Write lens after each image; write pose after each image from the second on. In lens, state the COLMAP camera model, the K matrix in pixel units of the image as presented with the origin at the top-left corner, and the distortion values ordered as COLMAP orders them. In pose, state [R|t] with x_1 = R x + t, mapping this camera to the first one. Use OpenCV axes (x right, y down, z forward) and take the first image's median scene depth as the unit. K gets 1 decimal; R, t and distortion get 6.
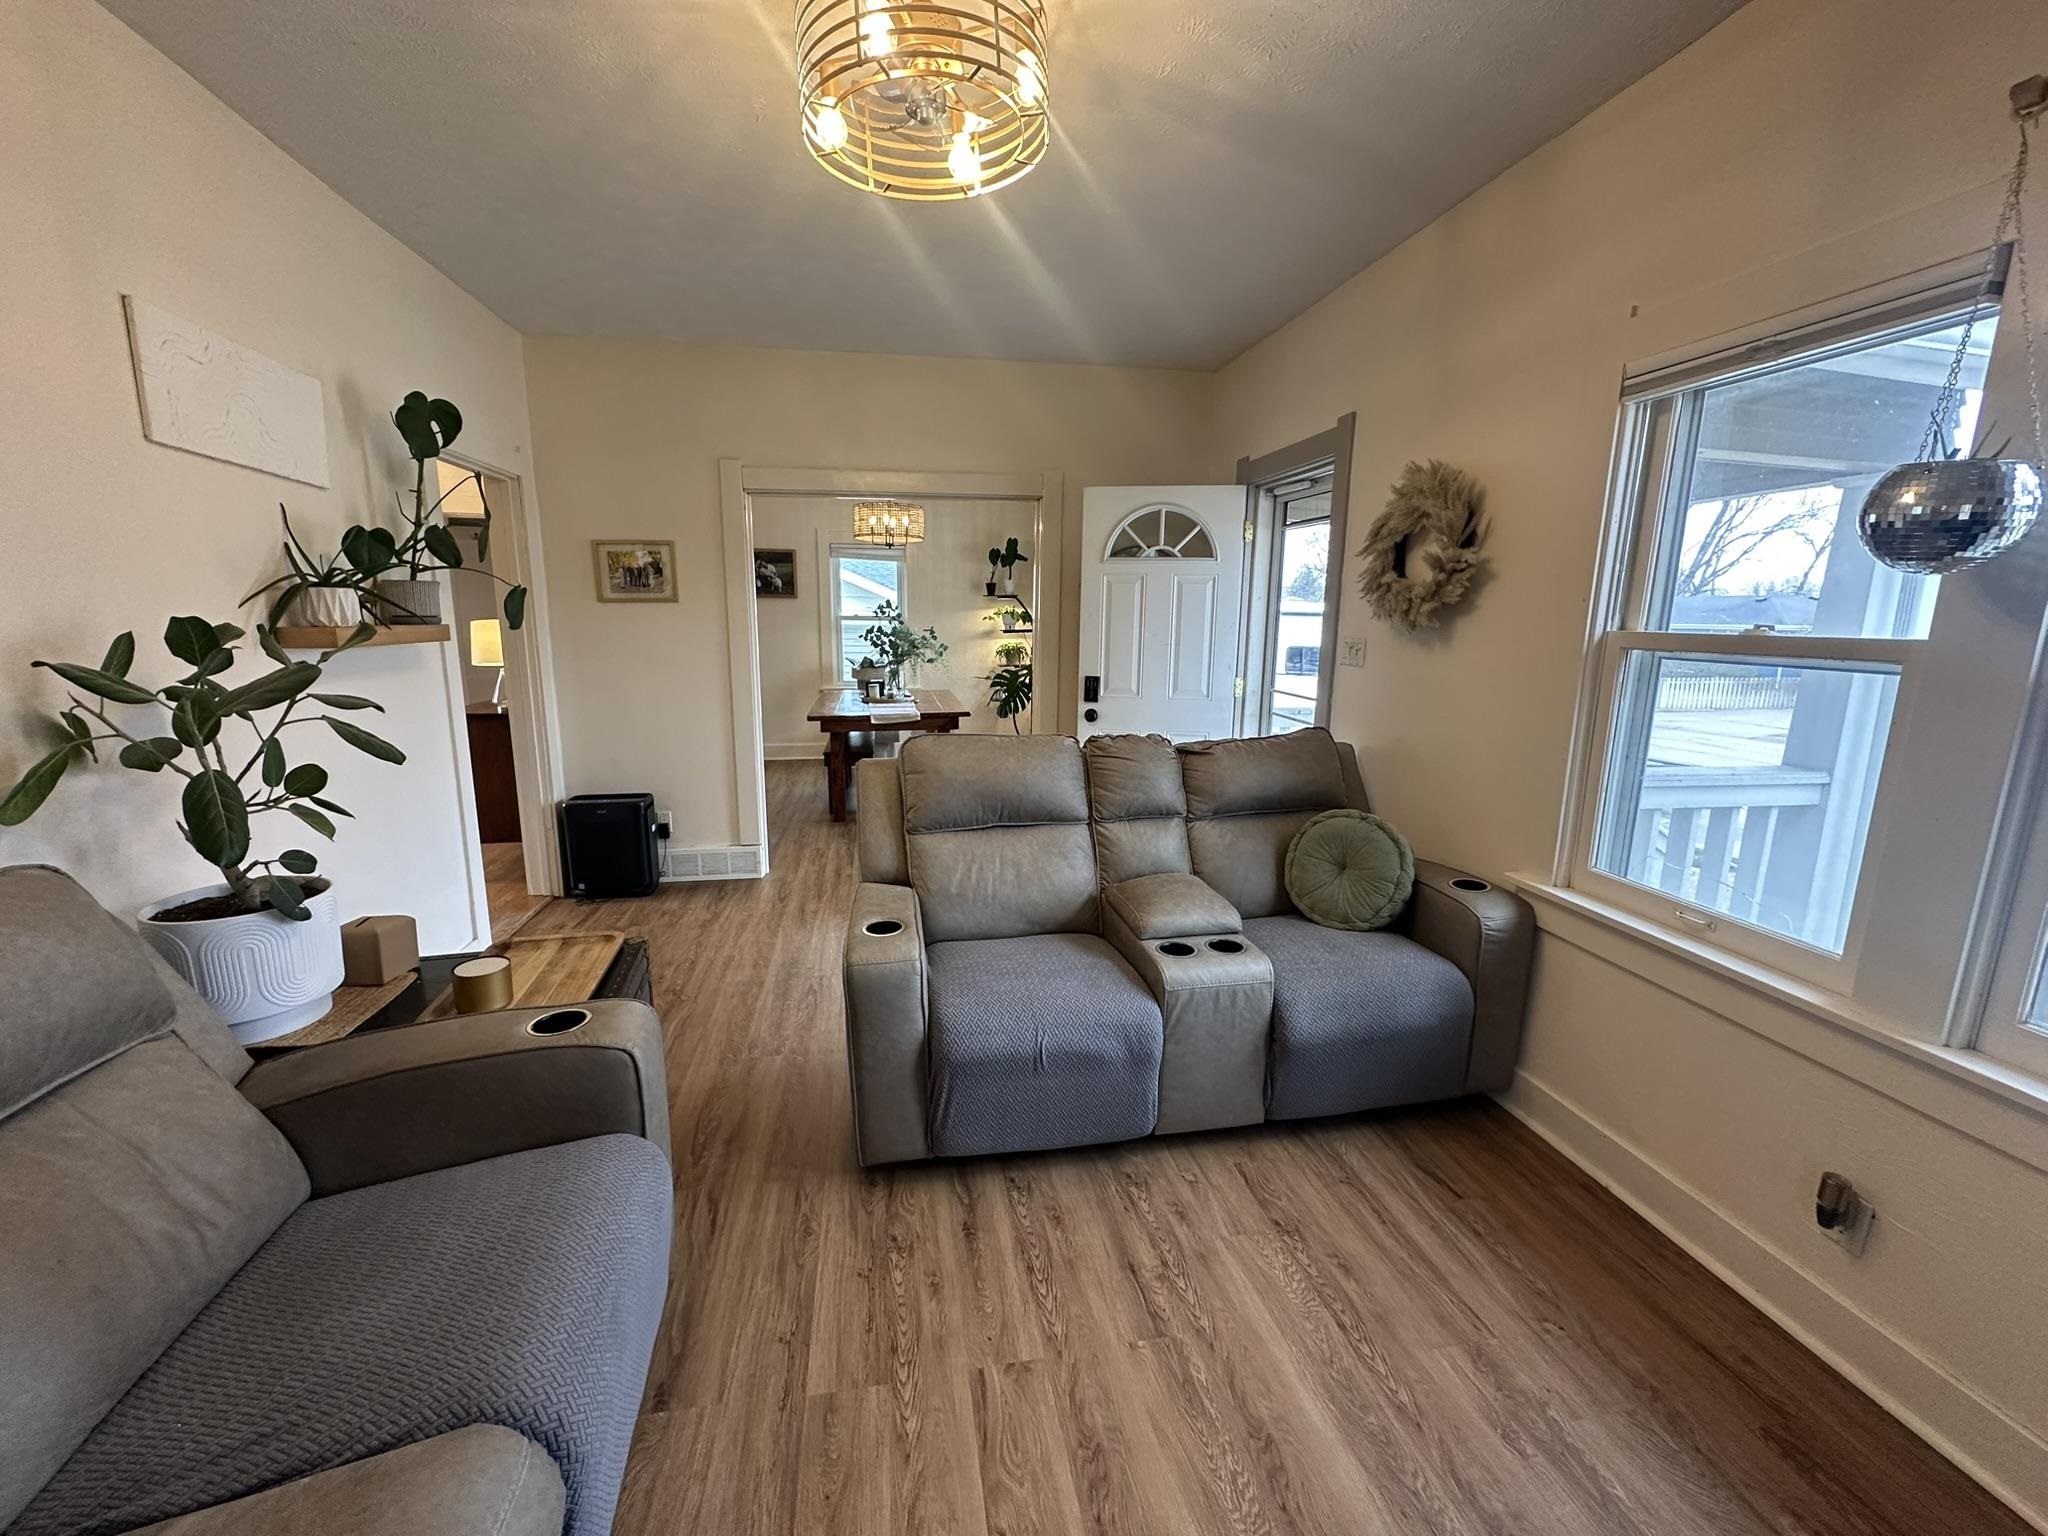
lens RADIAL K [[812.0, 0, 1038.6], [0, 812.0, 756.5], [0, 0, 1]] dist [-0.002629, 0.000768]
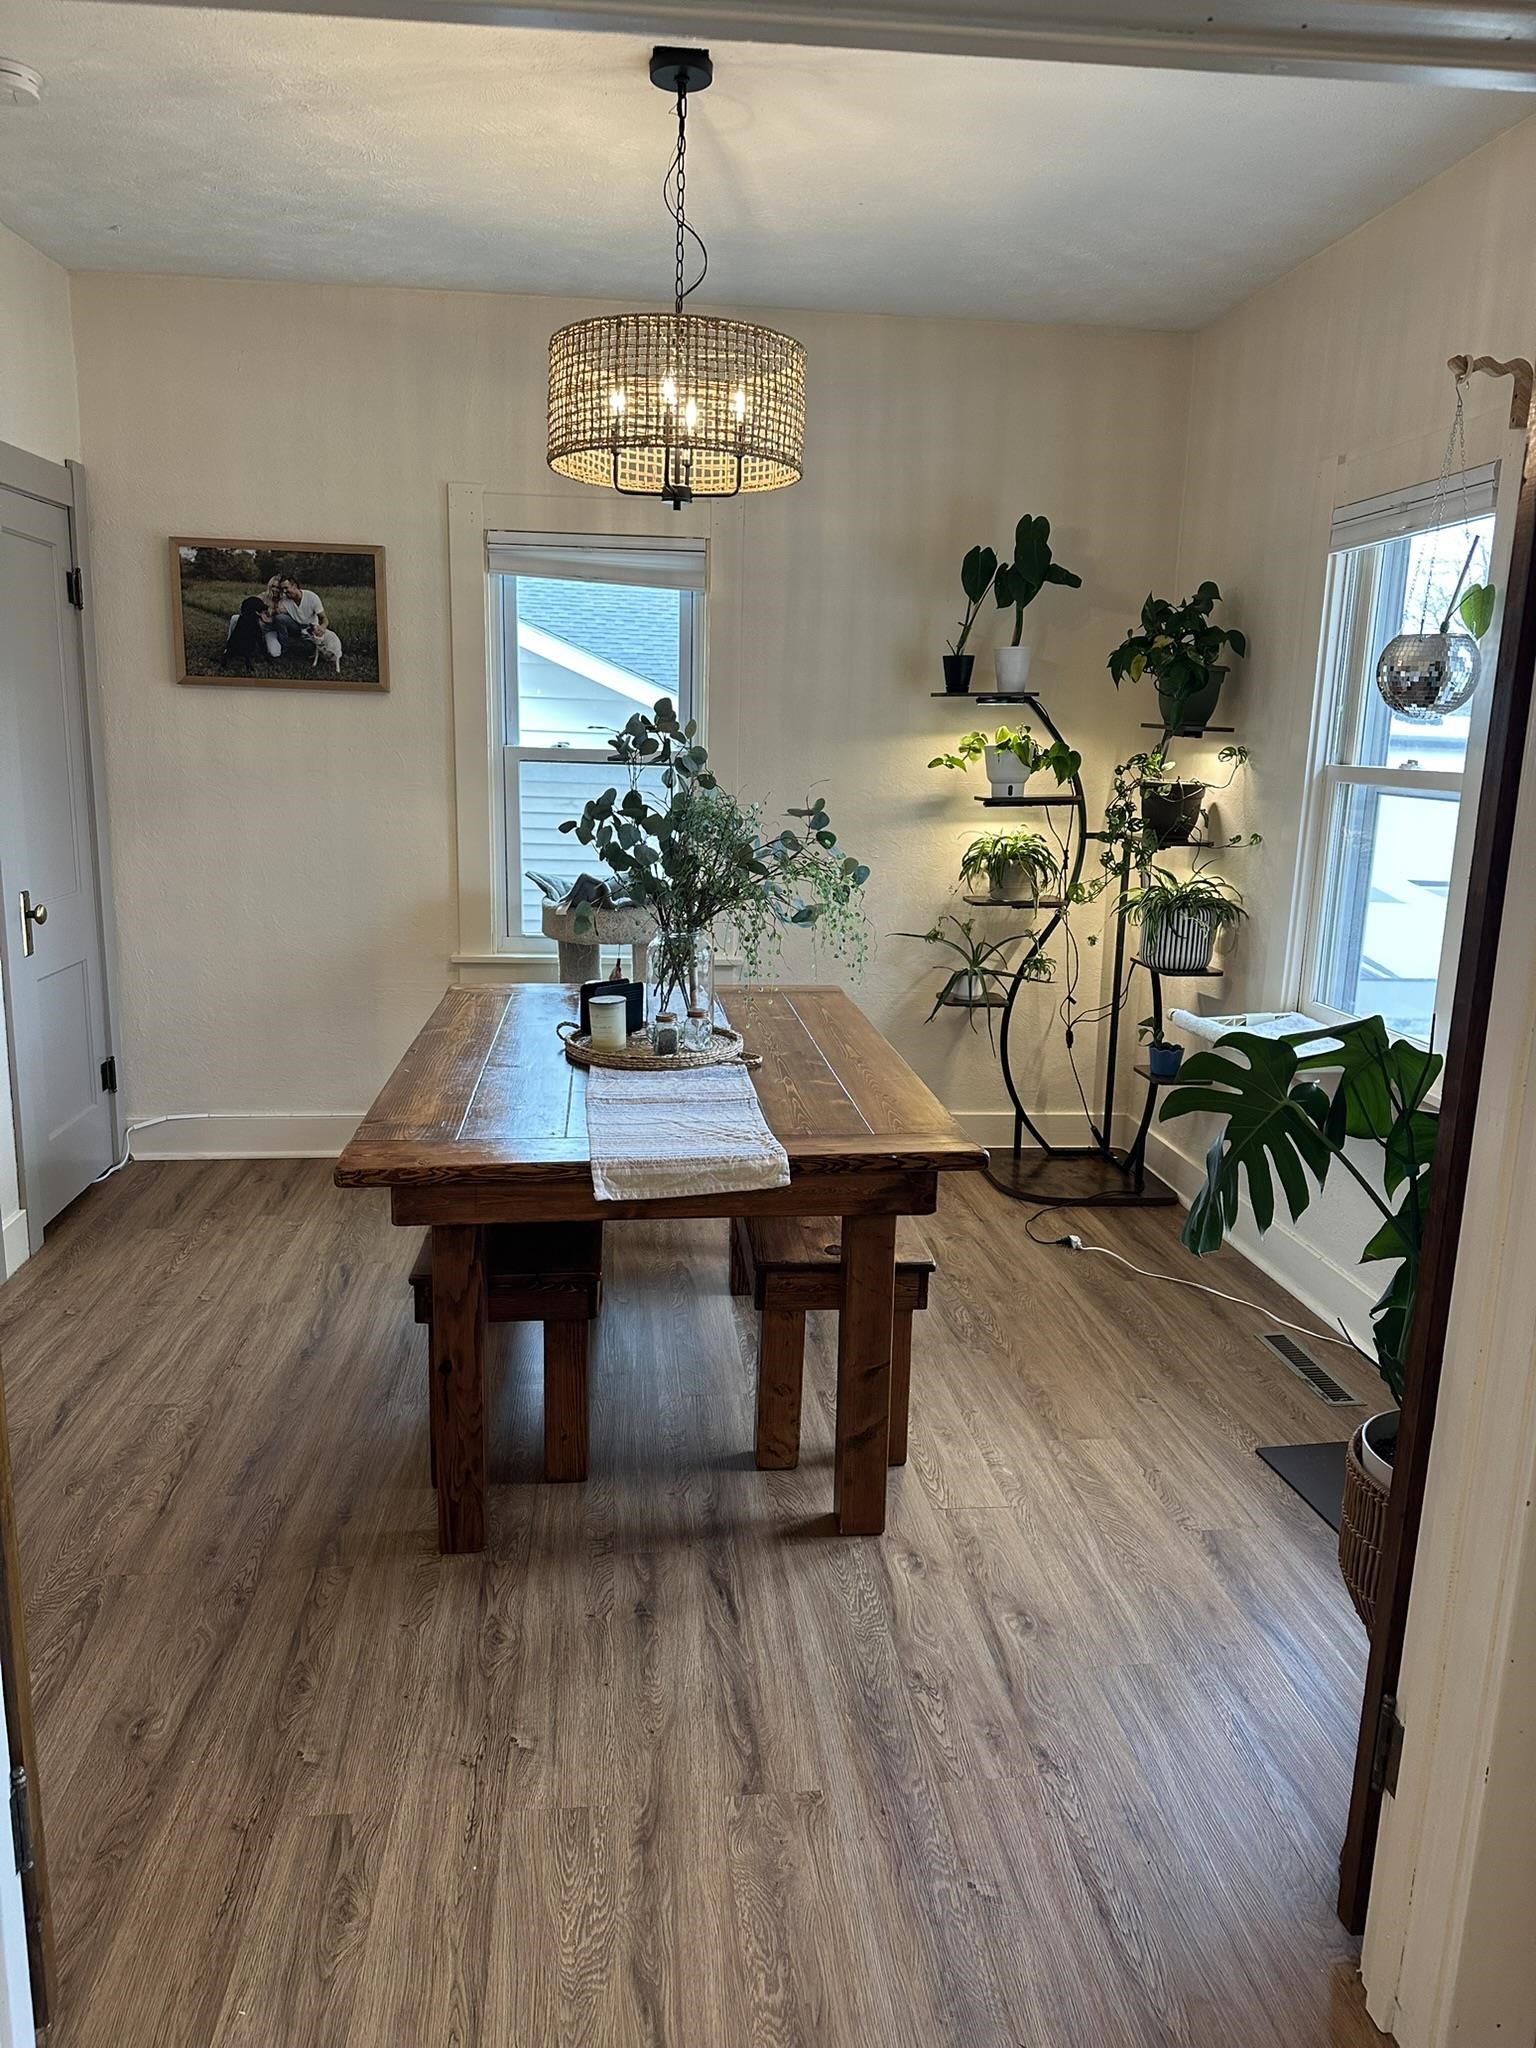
lens RADIAL K [[1444.8, 0, 764.4], [0, 1444.8, 1038.2], [0, 0, 1]] dist [0.026191, -0.017917]
pose [[0.995646, 0.032131, -0.087504, -0.086078], [-0.029355, 0.999030, 0.032826, -0.077737], [0.088474, -0.030114, 0.995623, 0.417083]]
